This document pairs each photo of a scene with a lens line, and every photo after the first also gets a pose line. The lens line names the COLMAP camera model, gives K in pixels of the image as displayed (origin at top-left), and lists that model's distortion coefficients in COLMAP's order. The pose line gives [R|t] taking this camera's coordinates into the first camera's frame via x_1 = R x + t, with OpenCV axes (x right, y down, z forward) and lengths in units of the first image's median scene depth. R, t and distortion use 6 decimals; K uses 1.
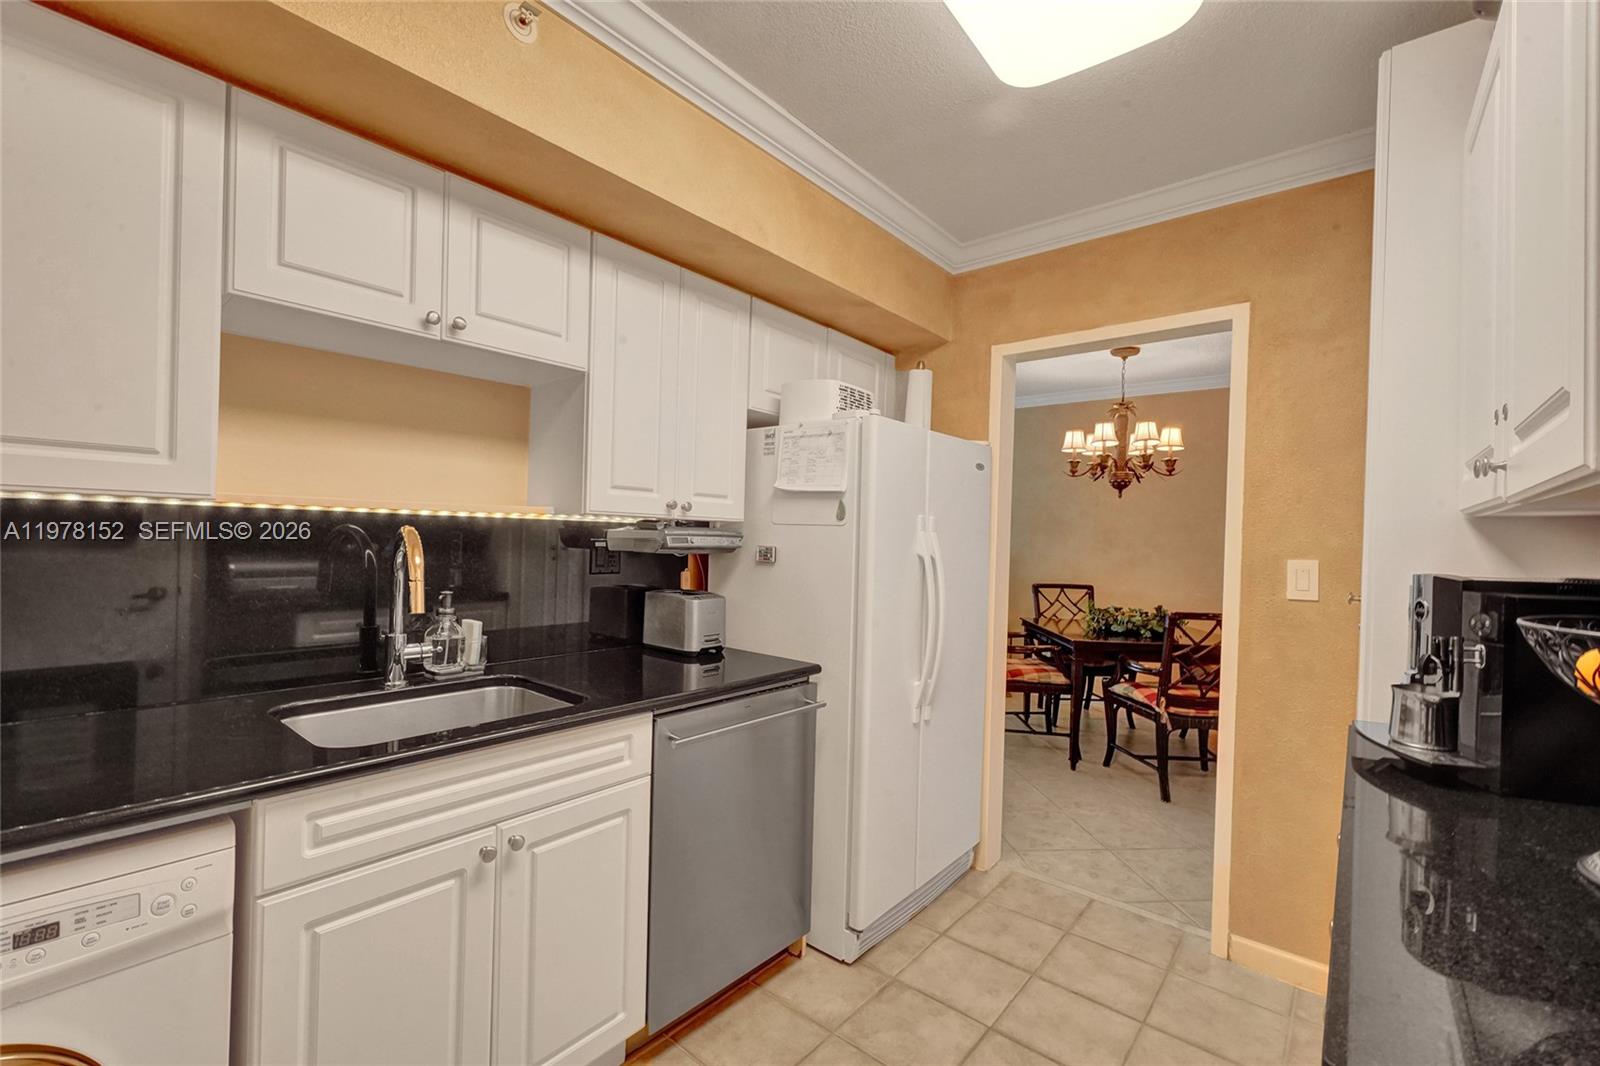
lens RADIAL K [[685.0, 0, 761.3], [0, 685.0, 533.6], [0, 0, 1]] dist [-0.000266, 0.000034]
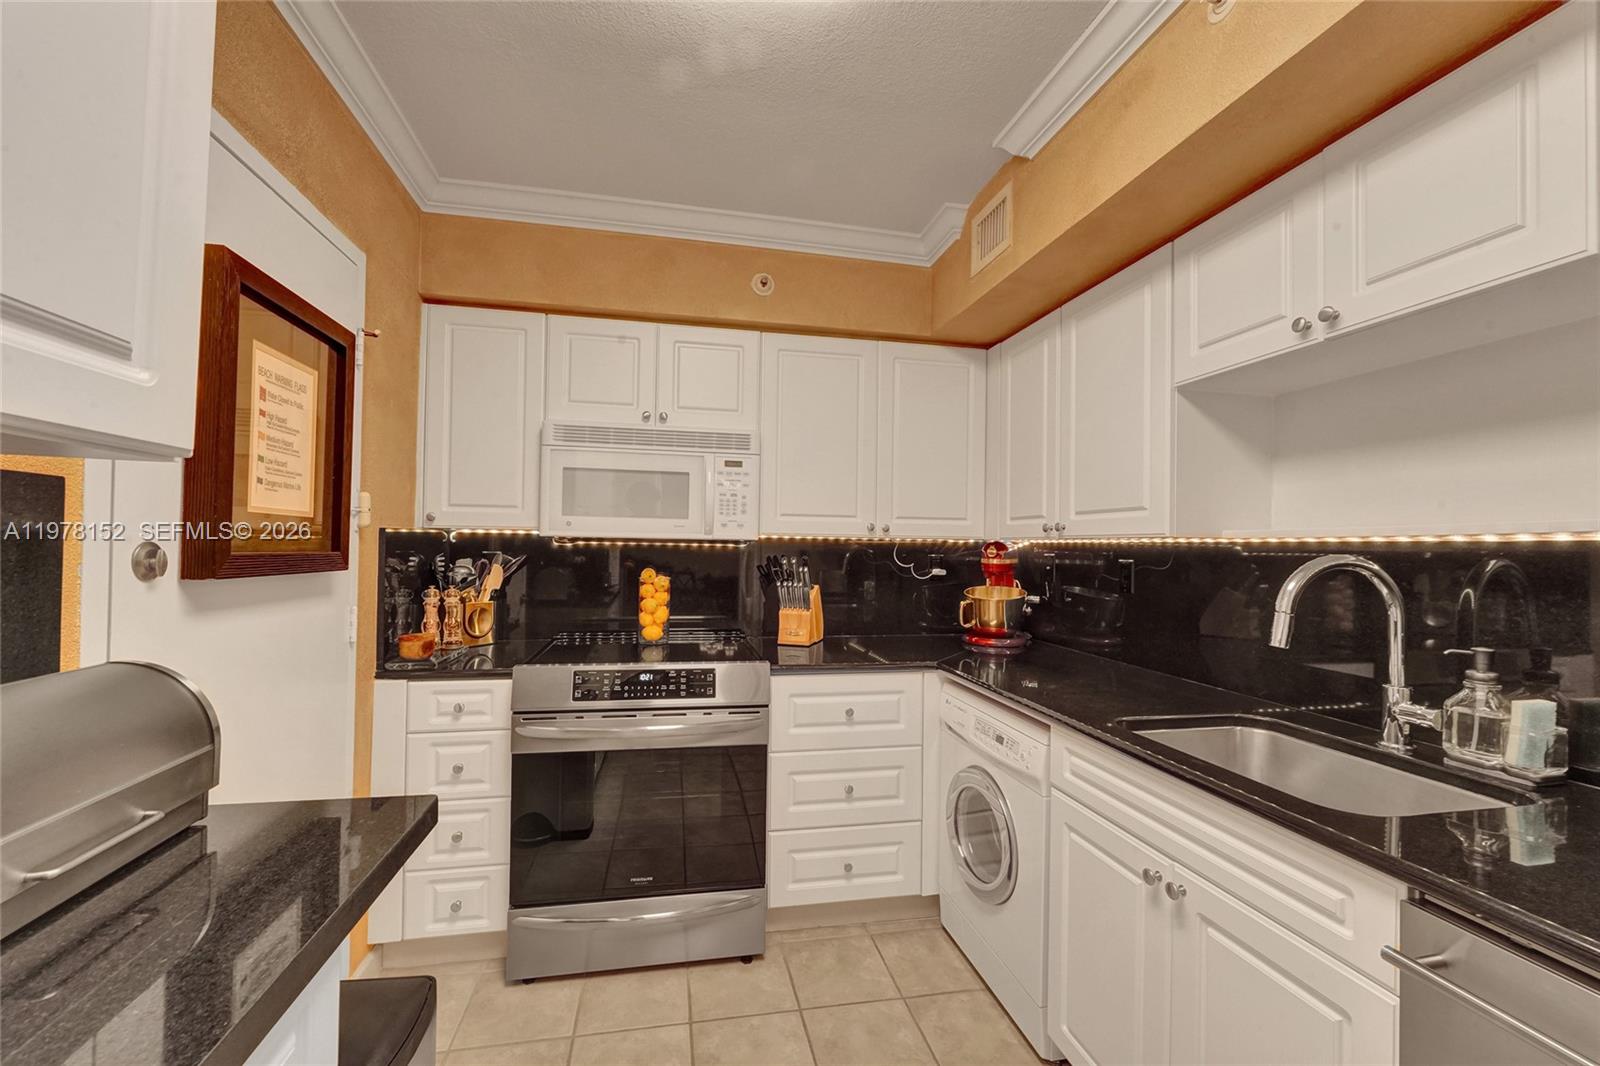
lens RADIAL K [[640.0, 0, 784.0], [0, 640.0, 539.7], [0, 0, 1]] dist [-0.003051, -0.000114]
pose [[-0.606462, -0.041001, -0.794055, 0.537631], [-0.021723, 0.999151, -0.035000, 0.011963], [0.794816, -0.003977, -0.606838, 0.874108]]
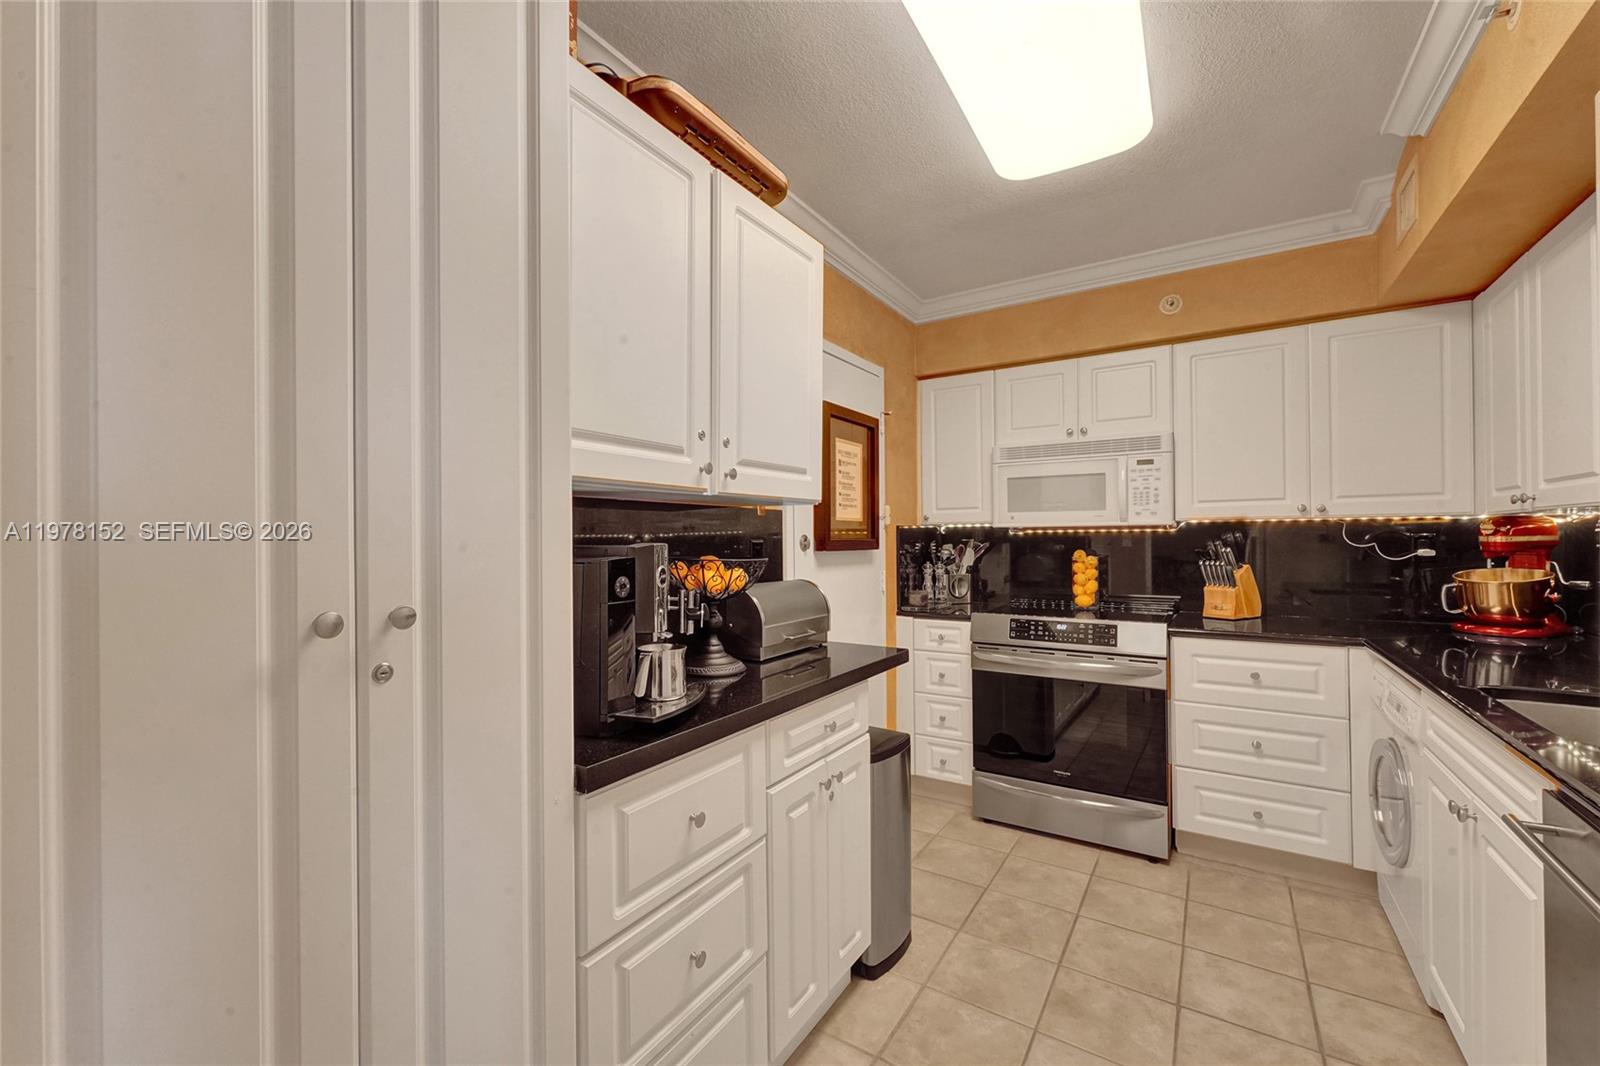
lens RADIAL K [[651.8, 0, 787.6], [0, 651.8, 536.9], [0, 0, 1]] dist [-0.000955, 0.000124]
pose [[-0.989060, -0.014332, -0.146814, 0.673954], [-0.012137, 0.999801, -0.015834, 0.034257], [0.147012, -0.013878, -0.989037, 1.469206]]
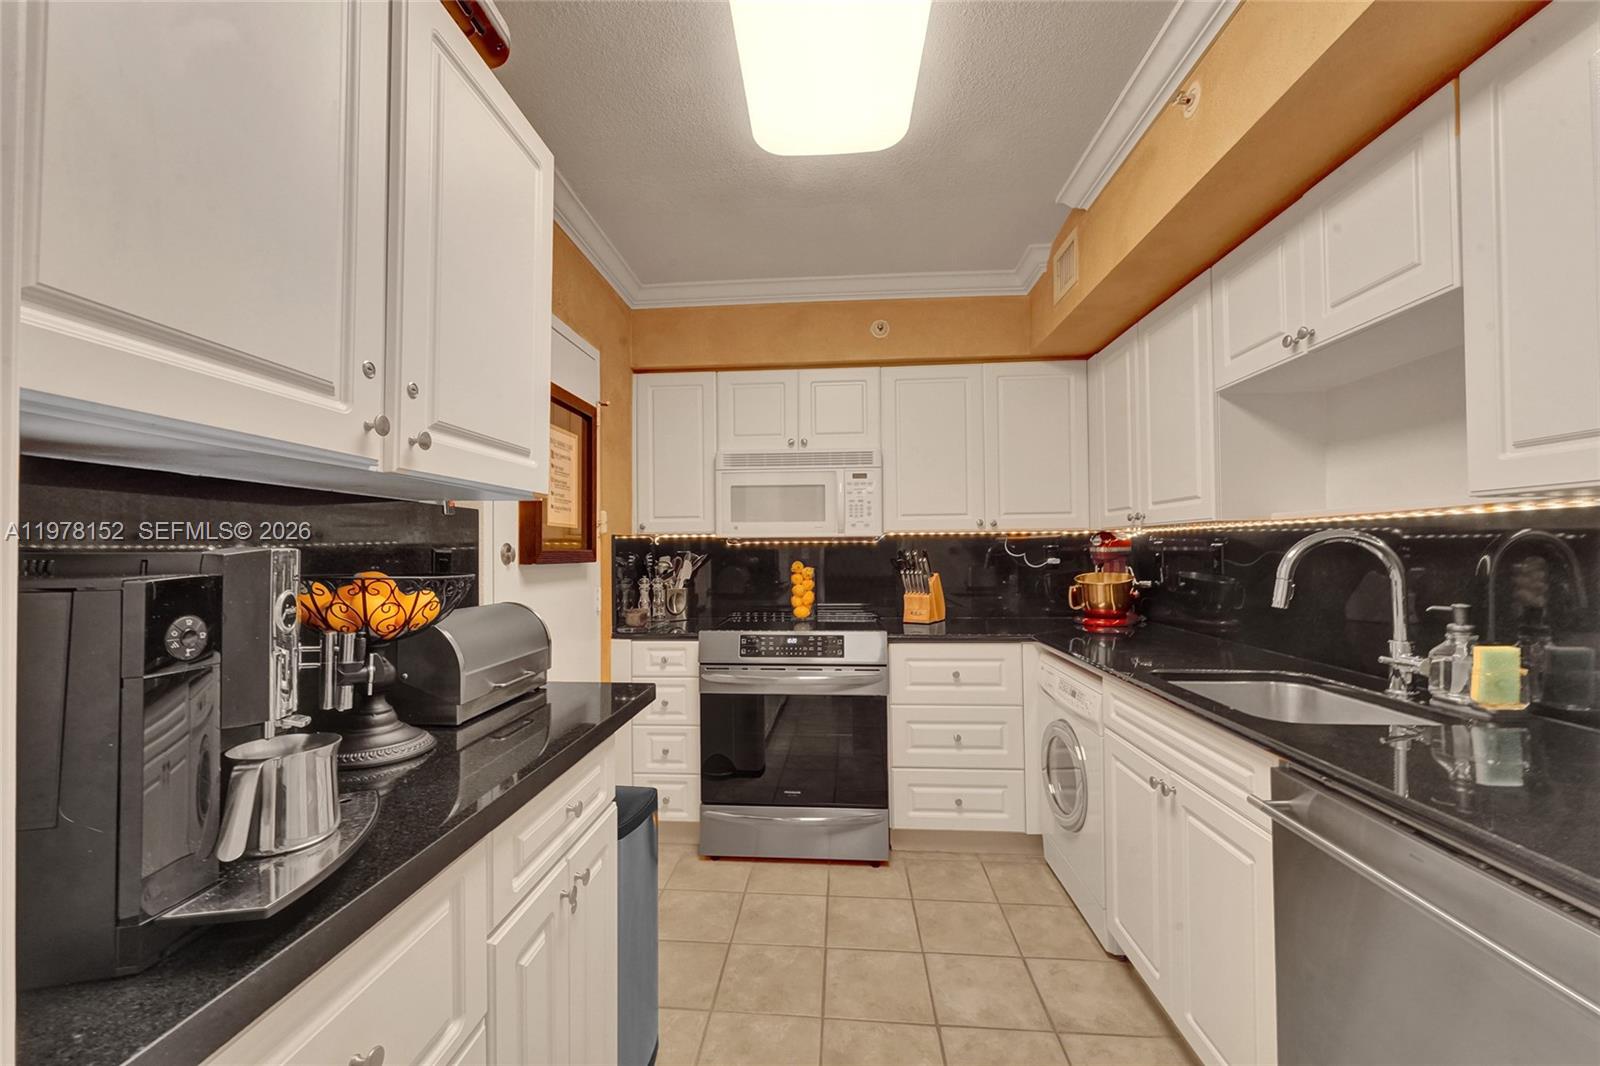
lens RADIAL K [[639.1, 0, 786.9], [0, 639.1, 540.0], [0, 0, 1]] dist [-0.001426, -0.000141]
pose [[-0.798855, -0.025196, -0.600995, 0.698224], [-0.003096, 0.999281, -0.037779, 0.040459], [0.601515, -0.028319, -0.798359, 1.195645]]
